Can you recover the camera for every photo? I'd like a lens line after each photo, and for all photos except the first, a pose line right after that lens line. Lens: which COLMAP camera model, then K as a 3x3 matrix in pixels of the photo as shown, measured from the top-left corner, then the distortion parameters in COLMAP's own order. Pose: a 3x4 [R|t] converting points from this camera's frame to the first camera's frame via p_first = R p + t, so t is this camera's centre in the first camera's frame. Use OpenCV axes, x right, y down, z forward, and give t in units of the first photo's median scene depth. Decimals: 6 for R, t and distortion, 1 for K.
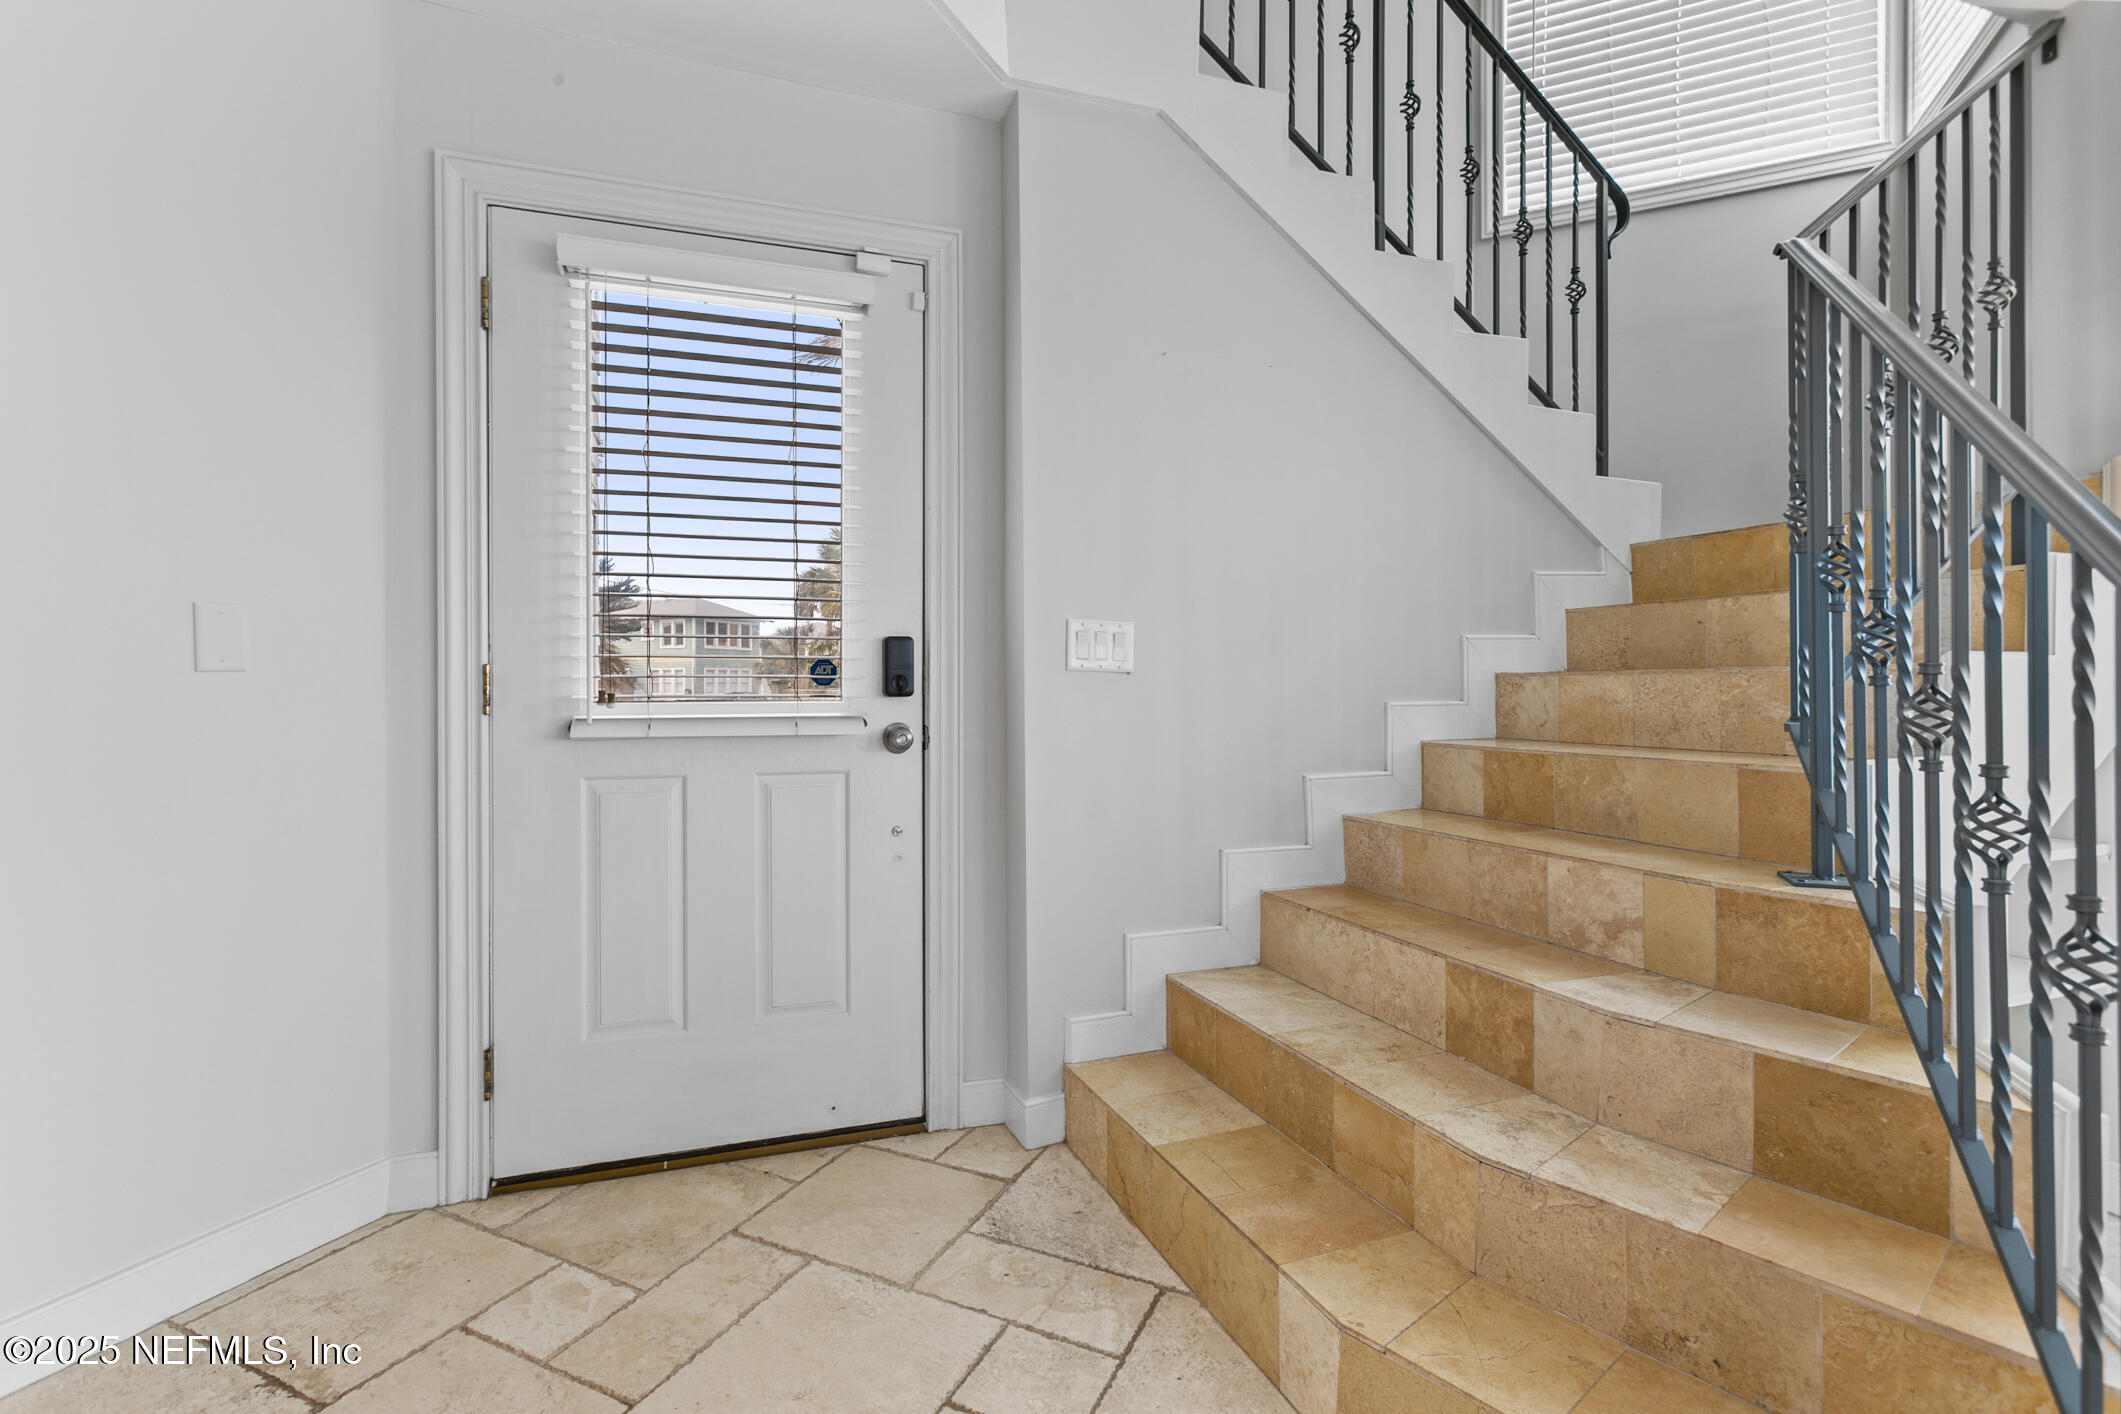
lens RADIAL K [[971.5, 0, 1060.5], [0, 971.5, 707.0], [0, 0, 1]] dist [-0.013349, 0.000555]
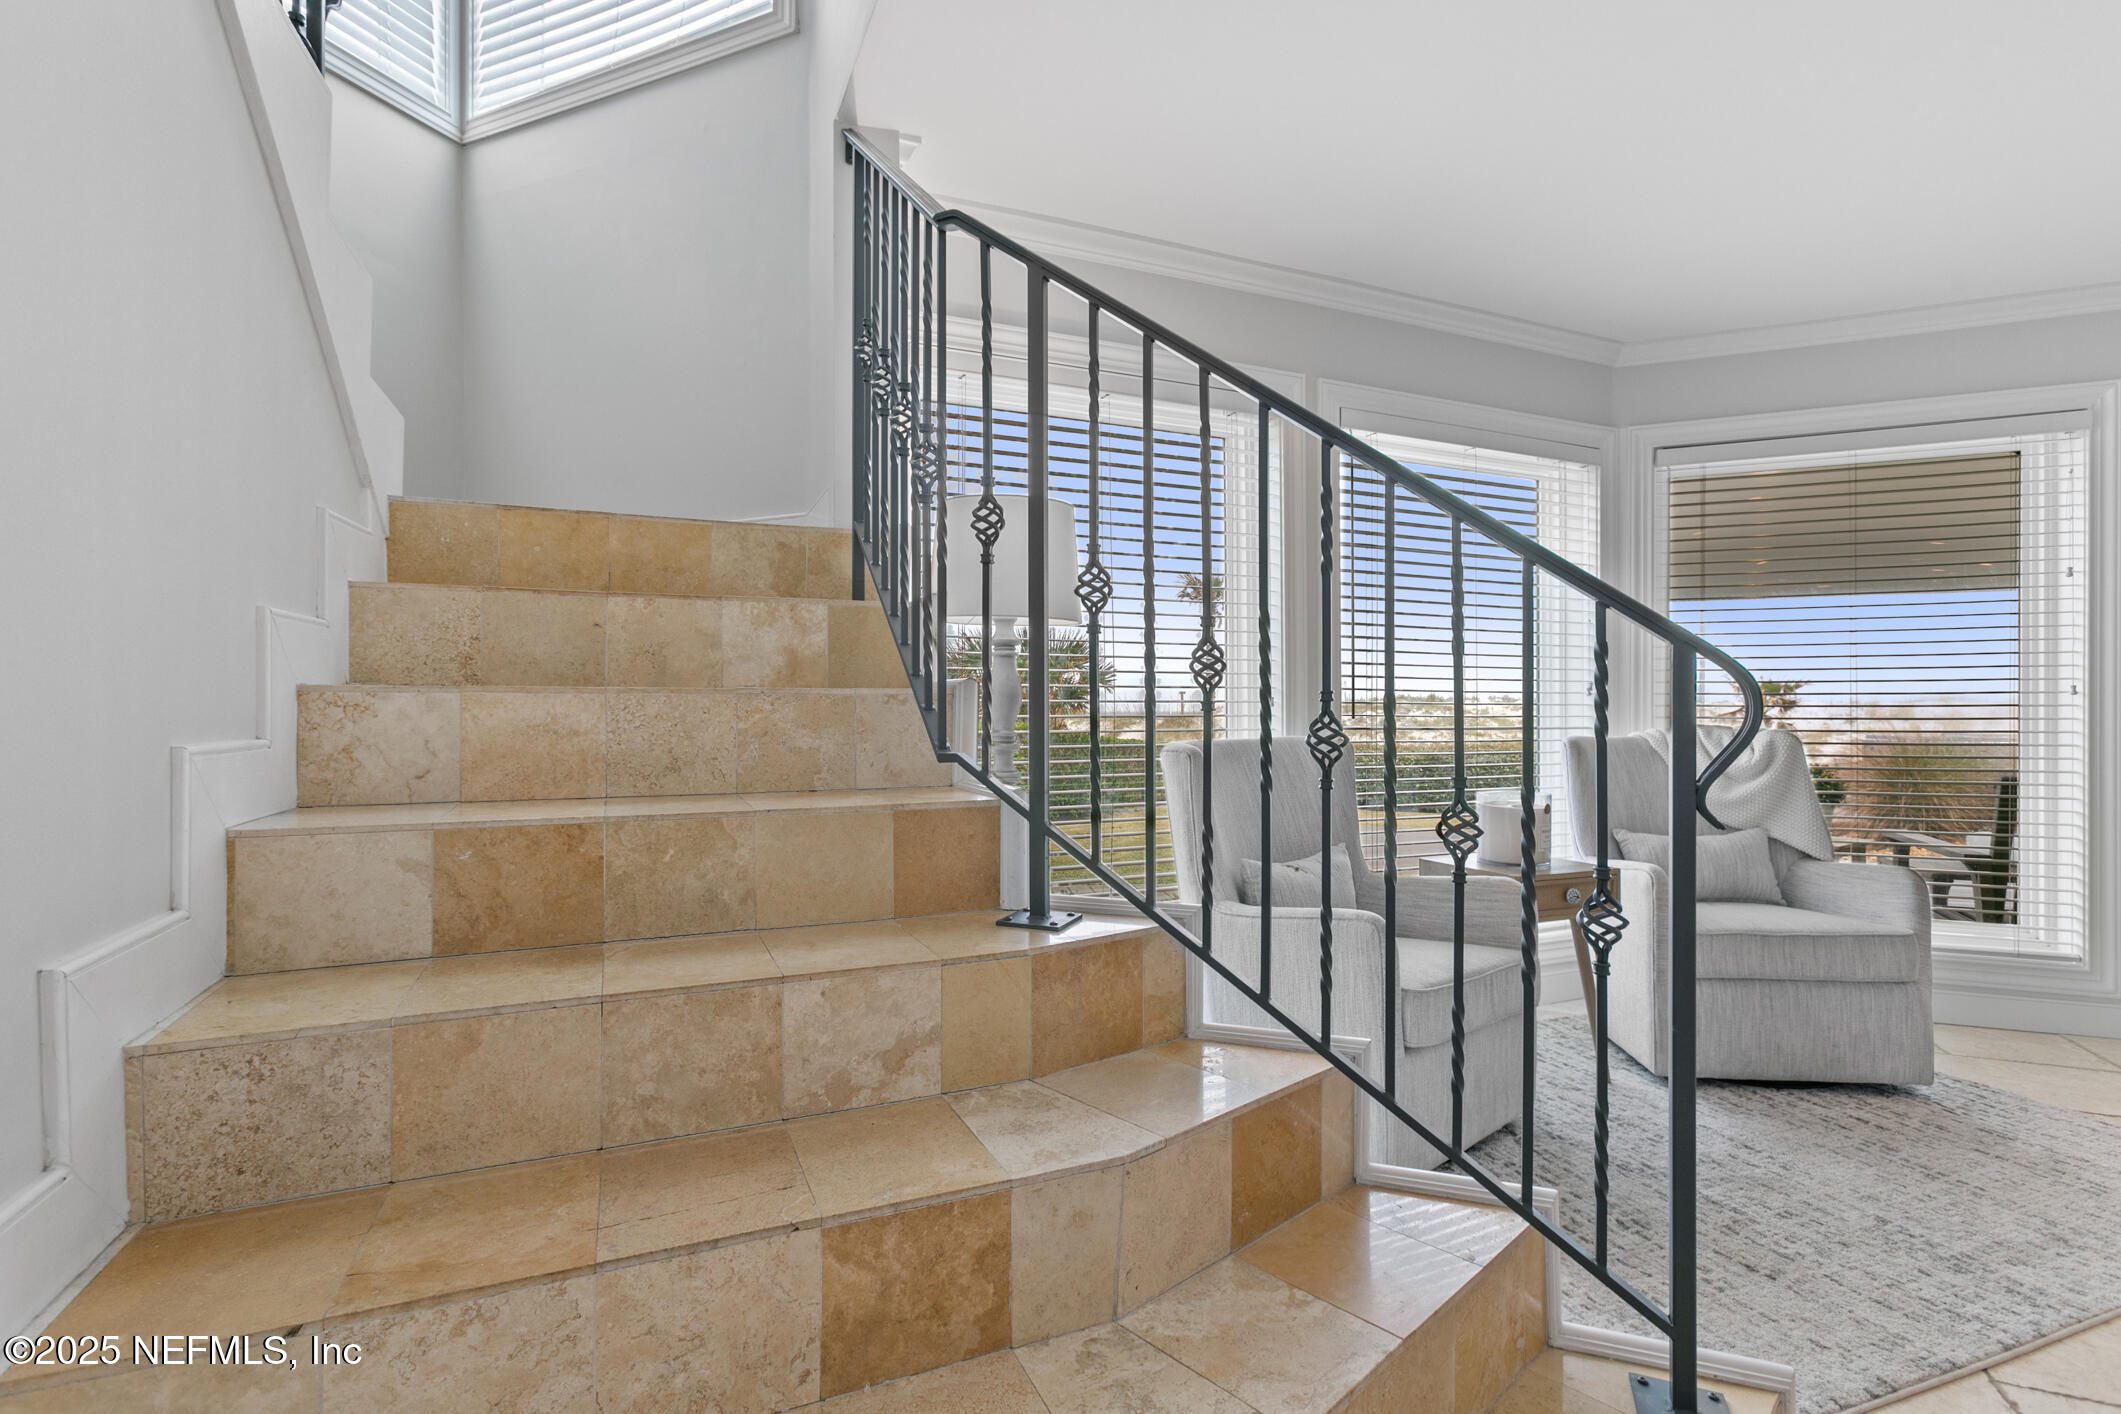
lens RADIAL K [[971.5, 0, 1060.5], [0, 971.5, 707.0], [0, 0, 1]] dist [-0.013349, 0.000555]
pose [[-0.034554, 0.005405, 0.999388, -0.121615], [0.017589, 0.999834, -0.004800, -0.016712], [-0.999248, 0.017413, -0.034643, 0.788618]]
